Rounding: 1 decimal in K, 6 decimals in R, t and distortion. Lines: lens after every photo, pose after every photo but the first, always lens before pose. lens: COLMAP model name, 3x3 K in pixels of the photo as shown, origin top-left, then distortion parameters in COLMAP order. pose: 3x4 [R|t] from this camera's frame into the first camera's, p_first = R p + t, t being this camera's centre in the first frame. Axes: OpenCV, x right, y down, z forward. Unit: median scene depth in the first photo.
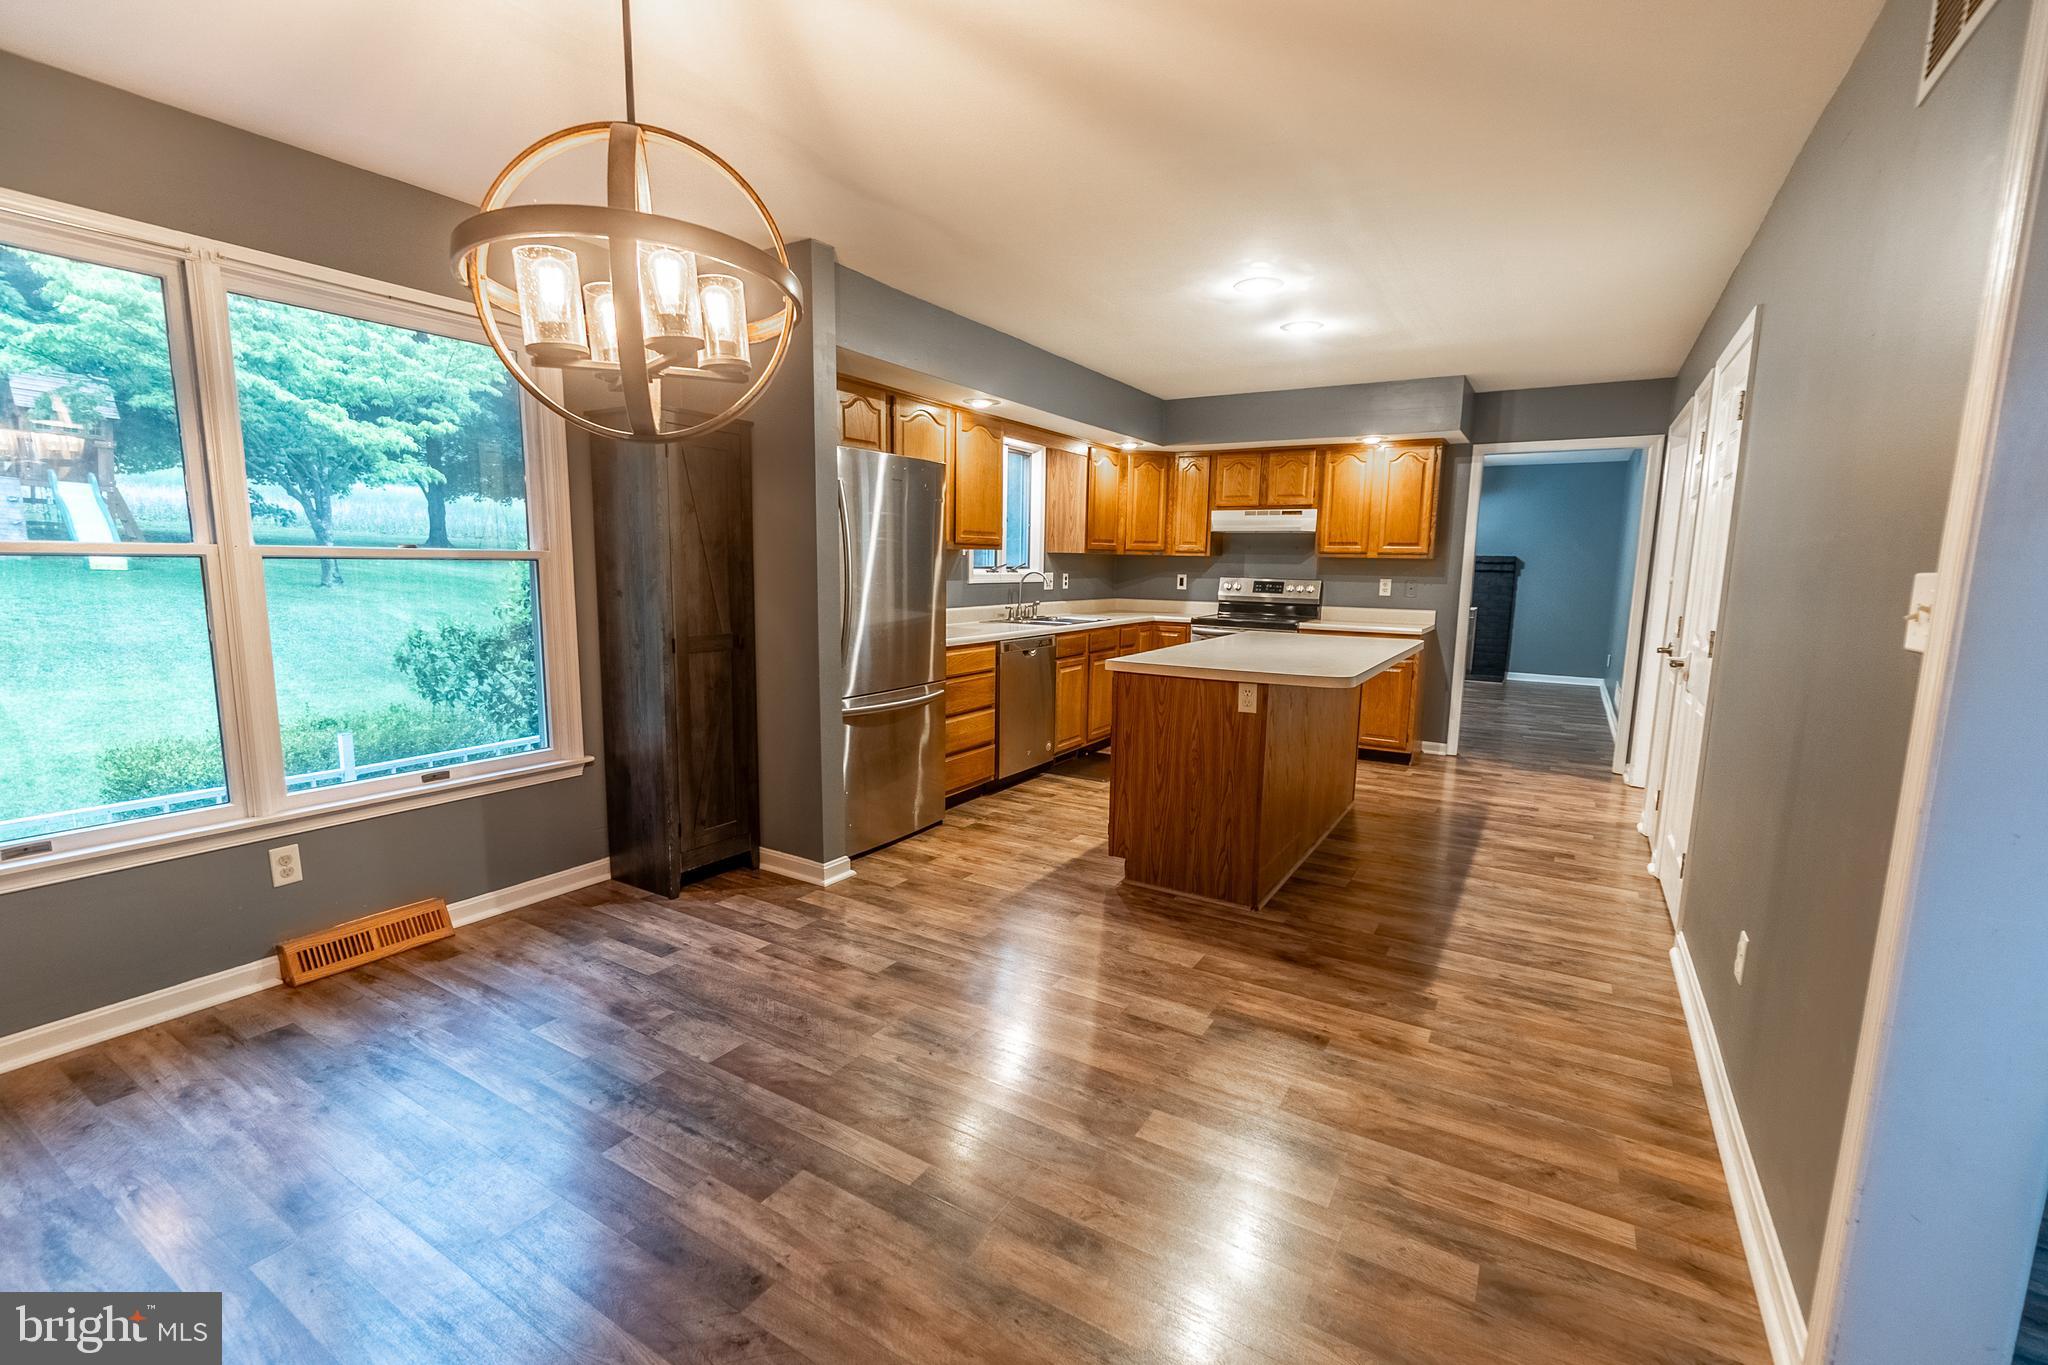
lens RADIAL K [[887.0, 0, 1018.9], [0, 887.0, 693.1], [0, 0, 1]] dist [0.001920, 0.000372]
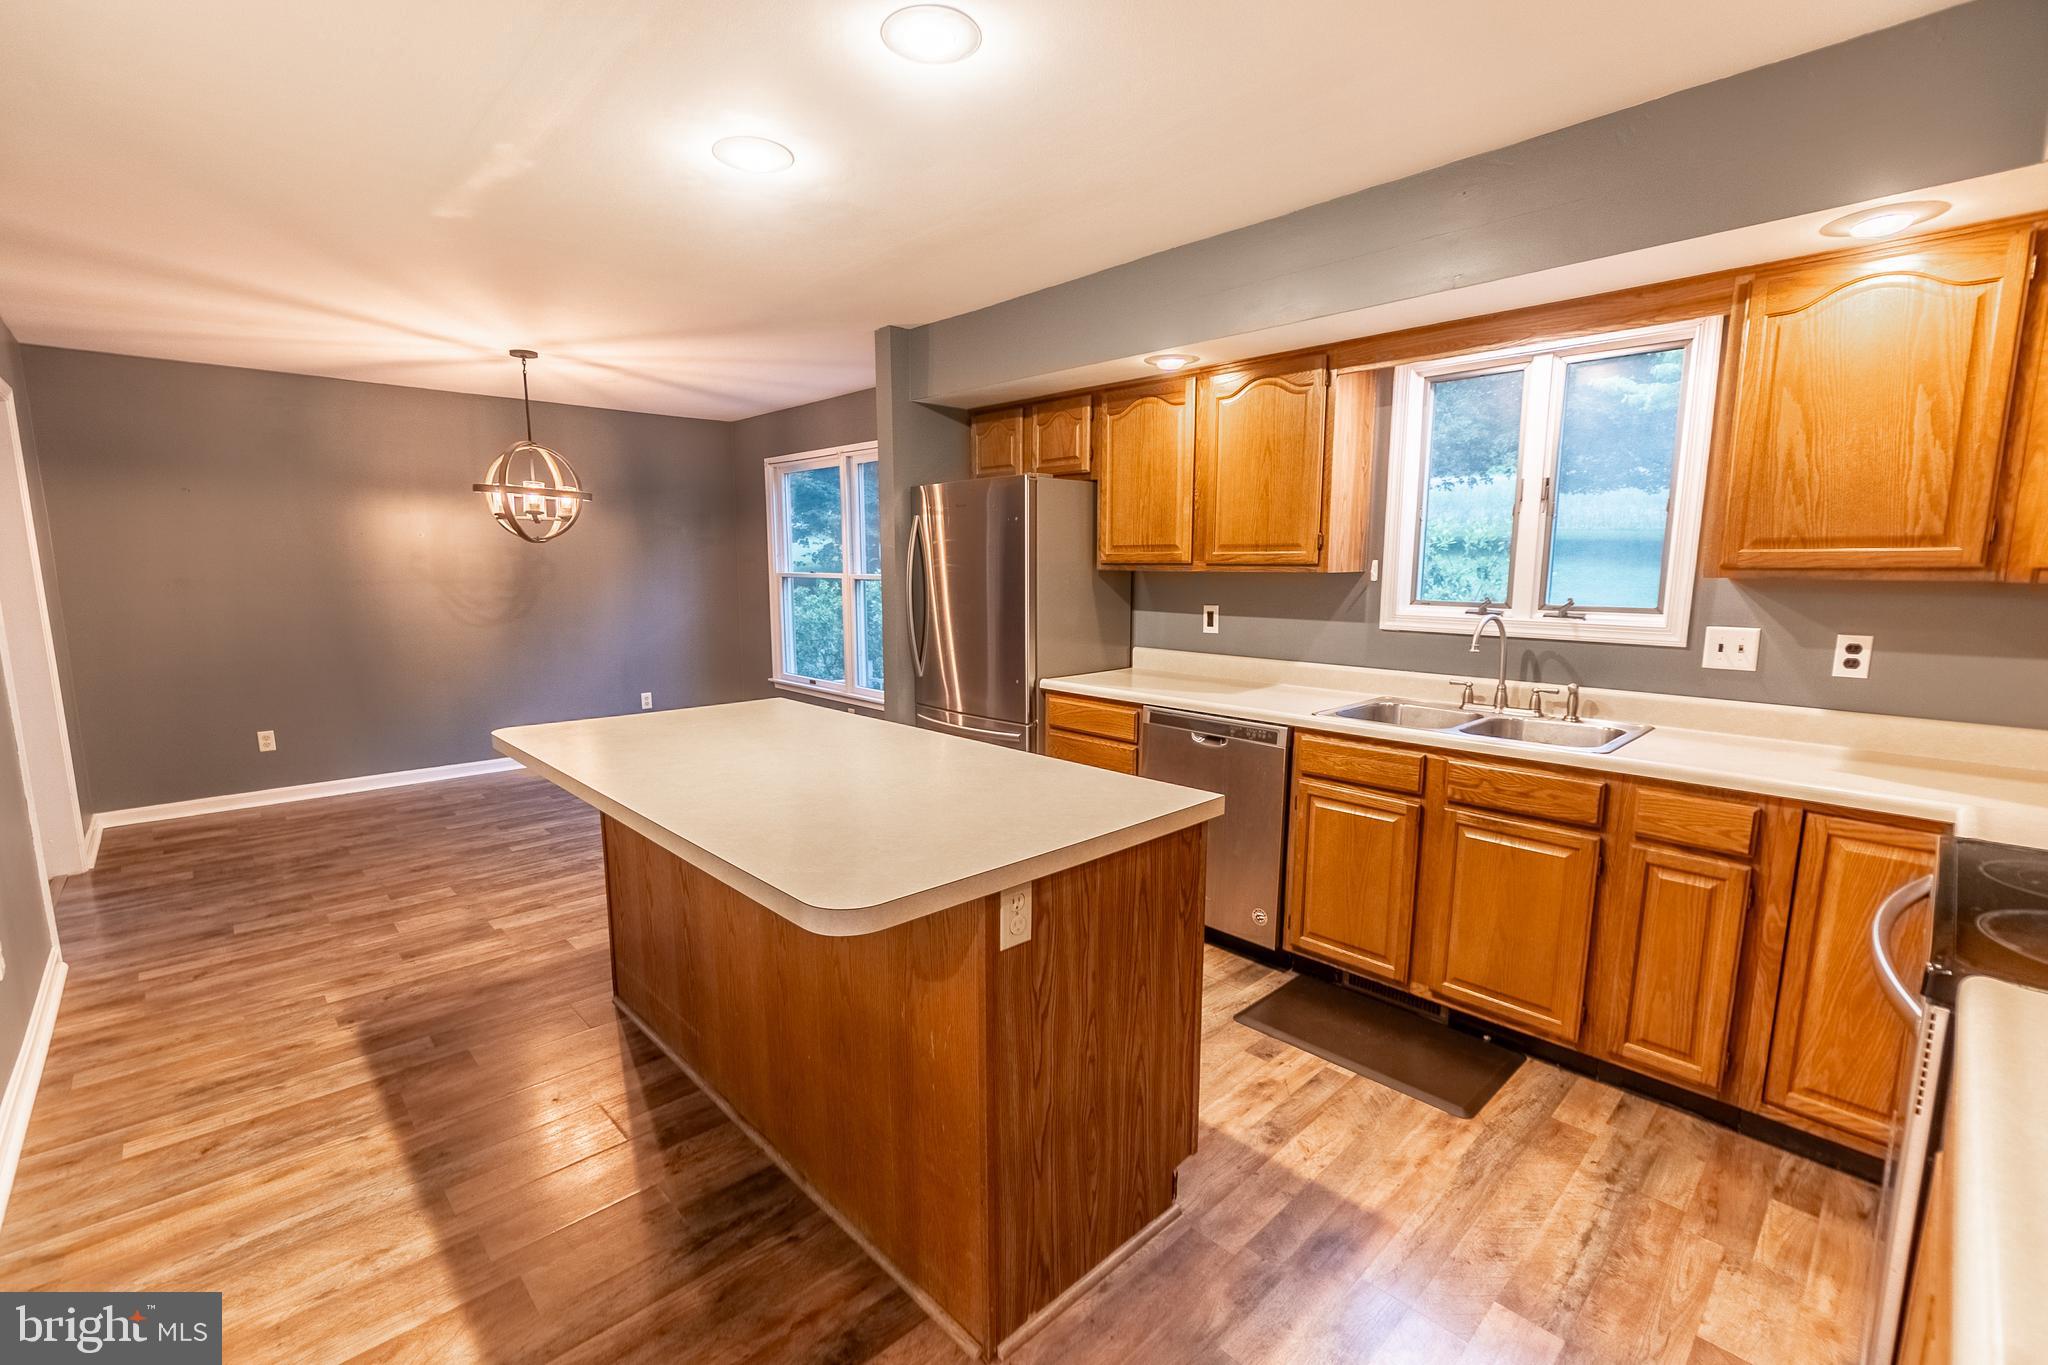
lens RADIAL K [[887.0, 0, 1018.9], [0, 887.0, 693.1], [0, 0, 1]] dist [0.001920, 0.000372]
pose [[-0.260427, 0.129197, -0.956810, 1.086676], [-0.146638, 0.974217, 0.171460, -0.281424], [0.954293, 0.184957, -0.234767, 1.743857]]
